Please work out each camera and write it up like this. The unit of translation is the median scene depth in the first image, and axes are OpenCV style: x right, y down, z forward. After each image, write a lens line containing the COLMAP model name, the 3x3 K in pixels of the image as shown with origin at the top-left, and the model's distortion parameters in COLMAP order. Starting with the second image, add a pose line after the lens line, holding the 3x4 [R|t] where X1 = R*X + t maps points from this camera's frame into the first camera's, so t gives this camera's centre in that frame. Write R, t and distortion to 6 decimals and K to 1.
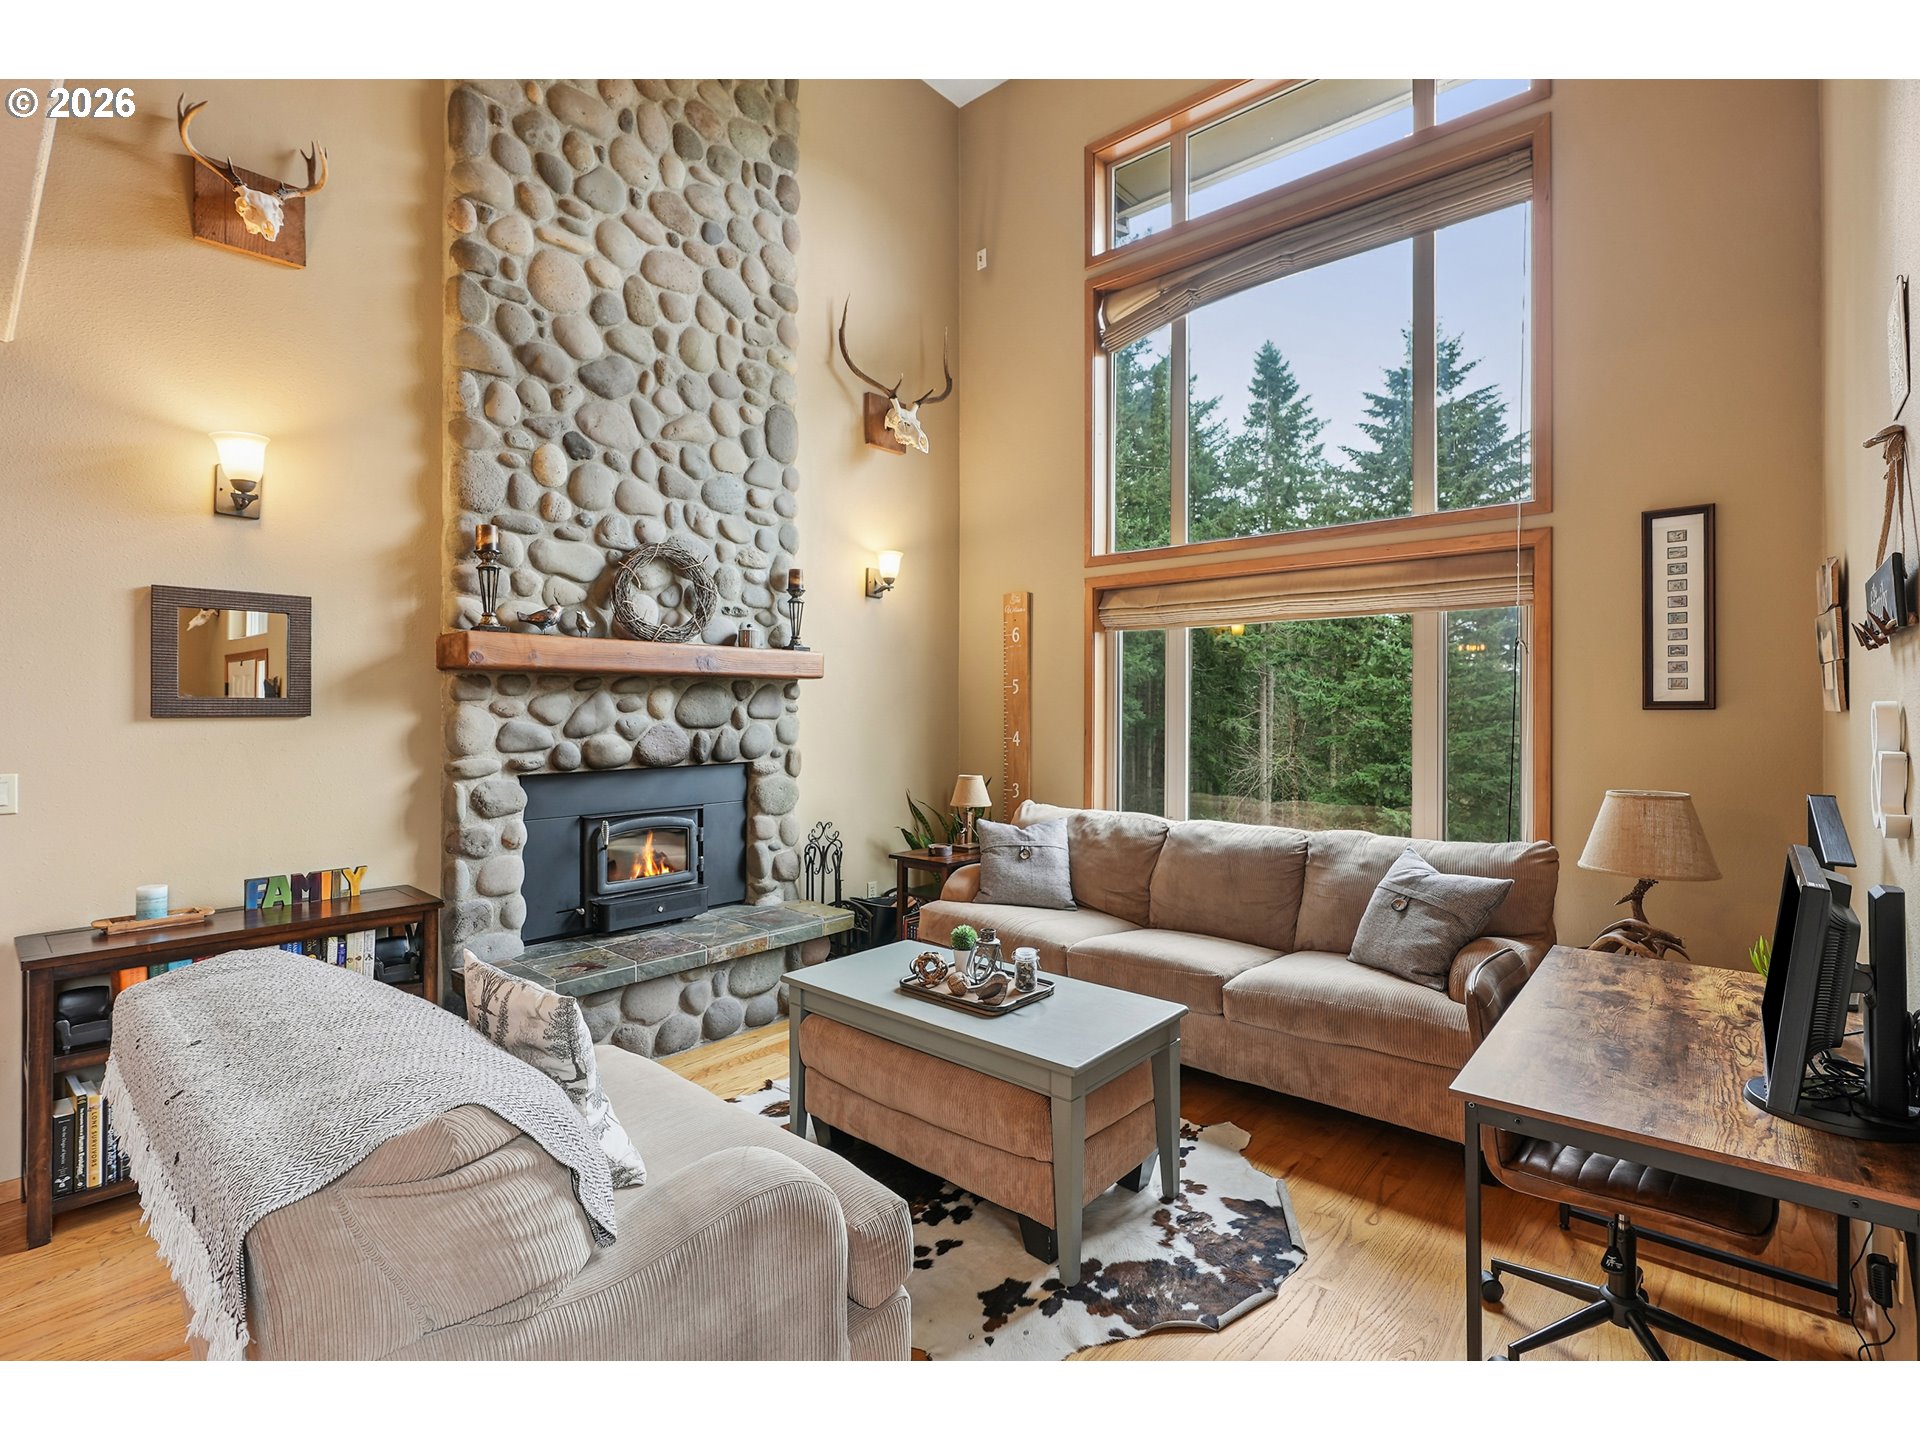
lens RADIAL K [[886.9, 0, 955.1], [0, 886.9, 711.5], [0, 0, 1]] dist [-0.004039, 0.000329]
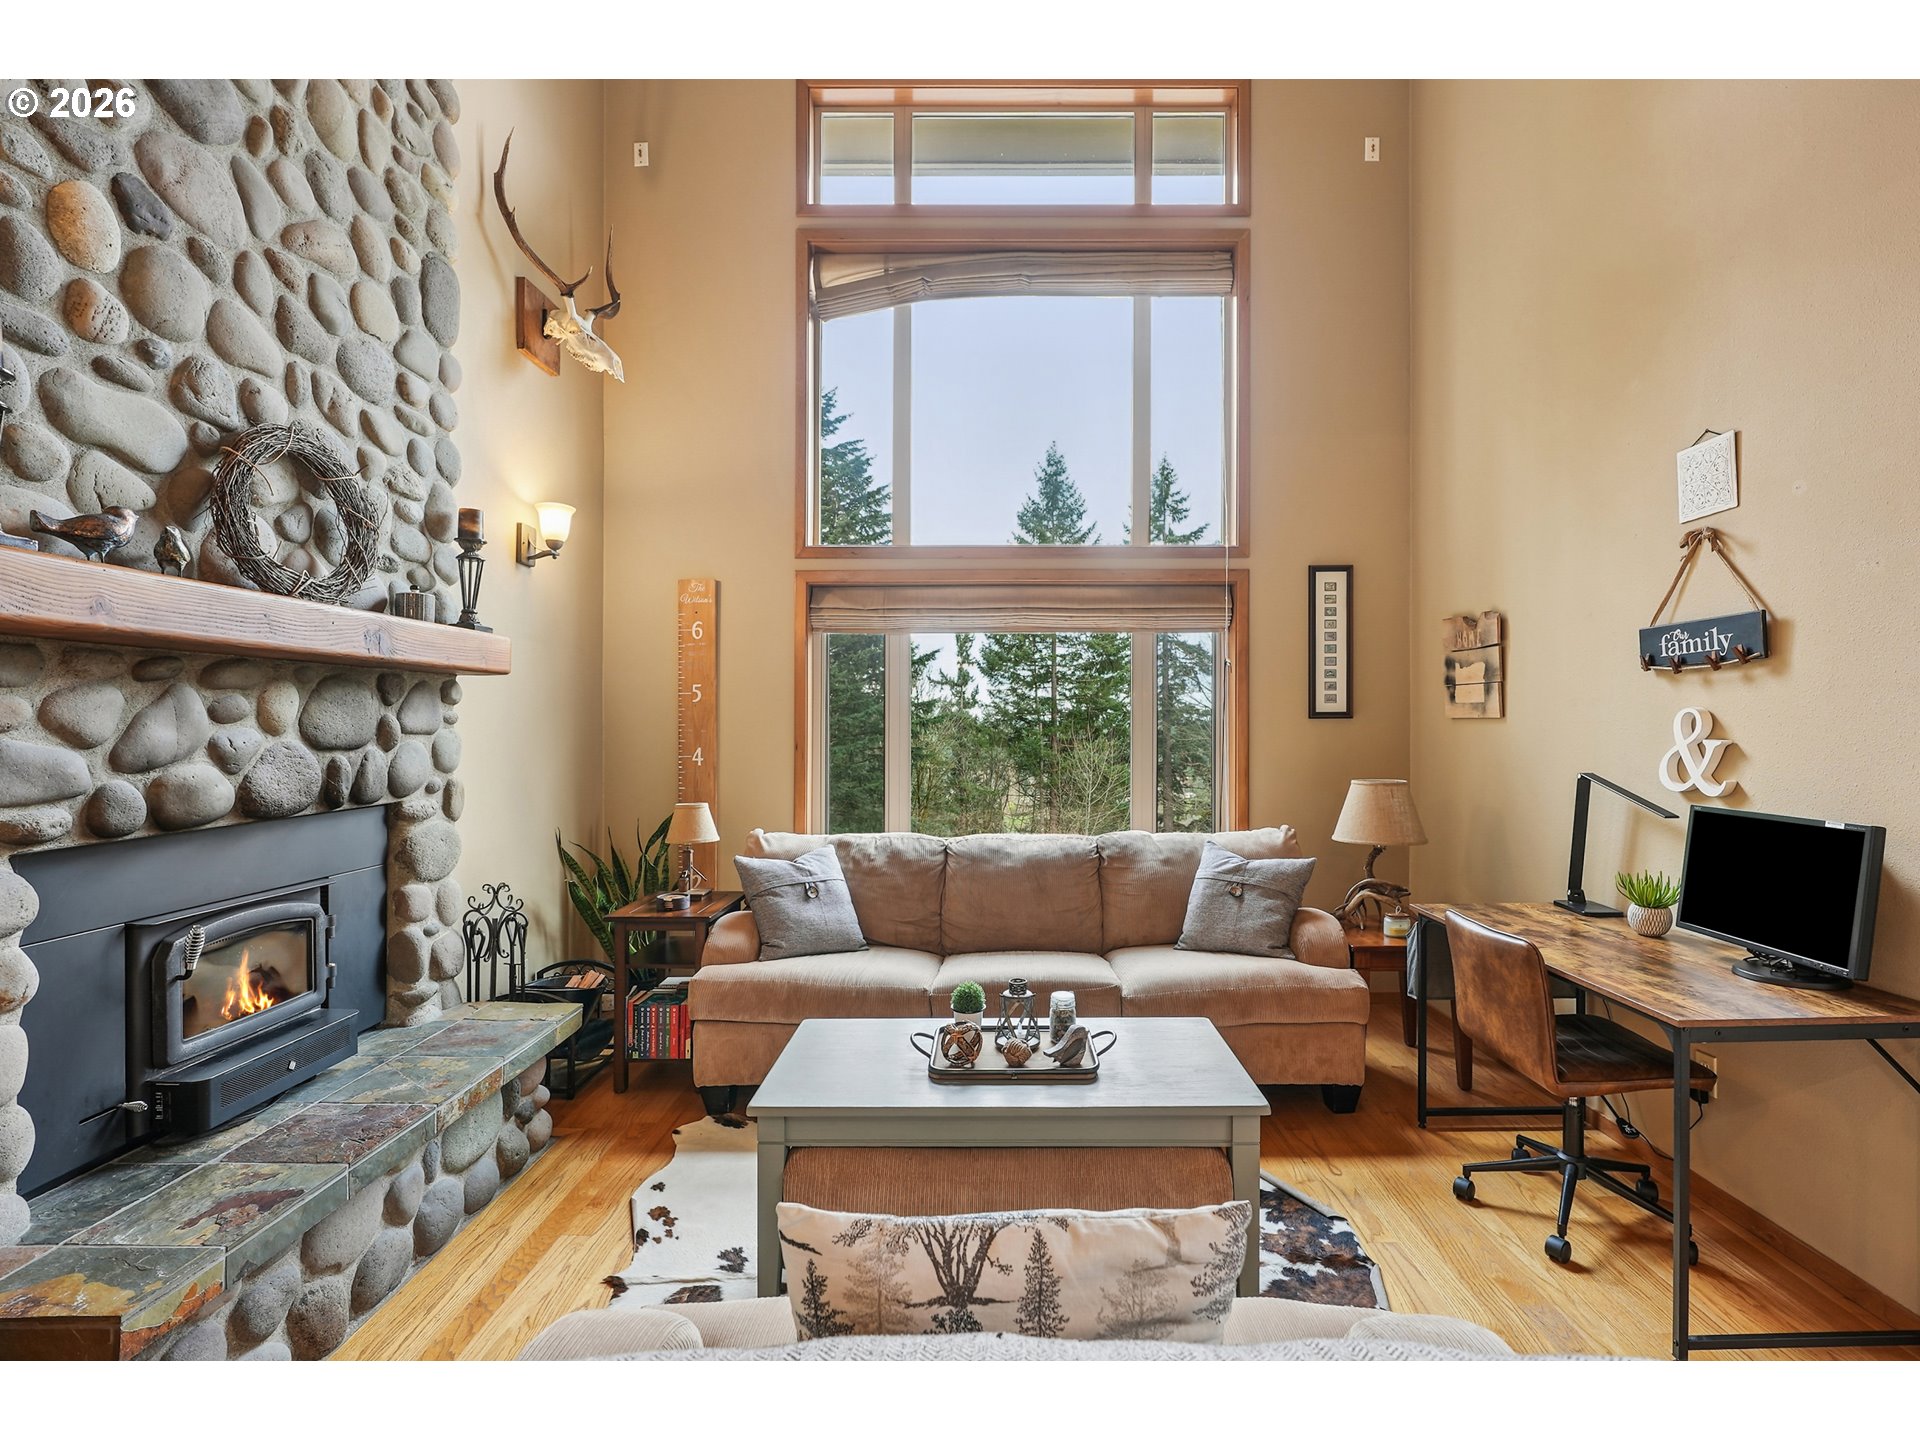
lens RADIAL K [[902.3, 0, 964.7], [0, 902.3, 730.5], [0, 0, 1]] dist [-0.003924, 0.000378]
pose [[0.756737, -0.007011, 0.653682, -0.372712], [0.005856, 0.999975, 0.003946, 0.005861], [-0.653693, 0.000842, 0.756759, 0.265330]]
